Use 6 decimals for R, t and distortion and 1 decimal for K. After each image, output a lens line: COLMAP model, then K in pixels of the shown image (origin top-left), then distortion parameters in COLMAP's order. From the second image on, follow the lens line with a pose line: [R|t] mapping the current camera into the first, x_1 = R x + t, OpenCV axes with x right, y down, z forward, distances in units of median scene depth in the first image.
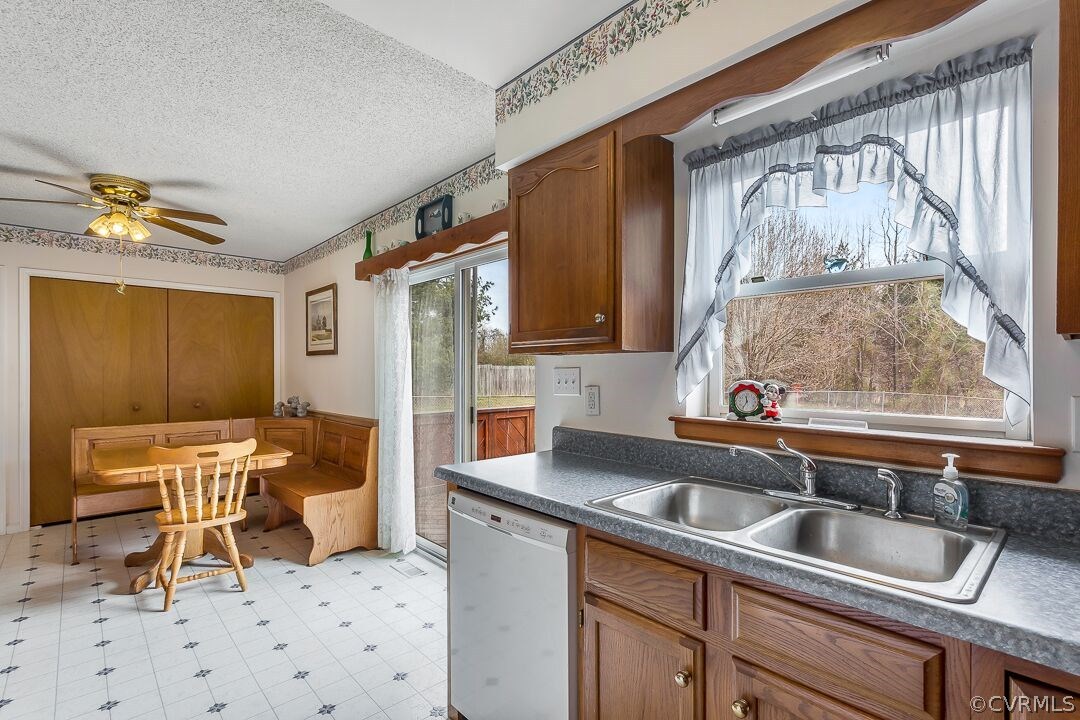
lens RADIAL K [[513.5, 0, 537.1], [0, 513.5, 367.9], [0, 0, 1]] dist [-0.000671, 0.000591]
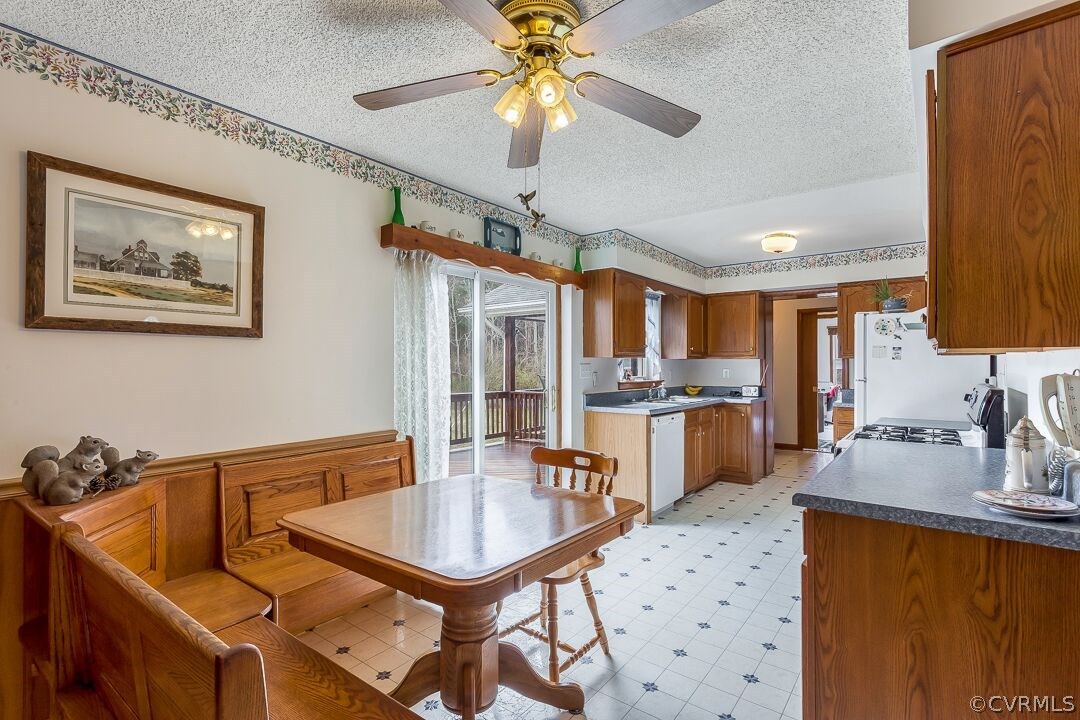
lens RADIAL K [[513.5, 0, 538.9], [0, 513.5, 363.0], [0, 0, 1]] dist [-0.000671, 0.000591]
pose [[-0.177364, 0.015196, 0.984028, -1.373942], [0.007279, 0.999874, -0.014129, 0.017152], [-0.984118, 0.004657, -0.177452, 1.128190]]
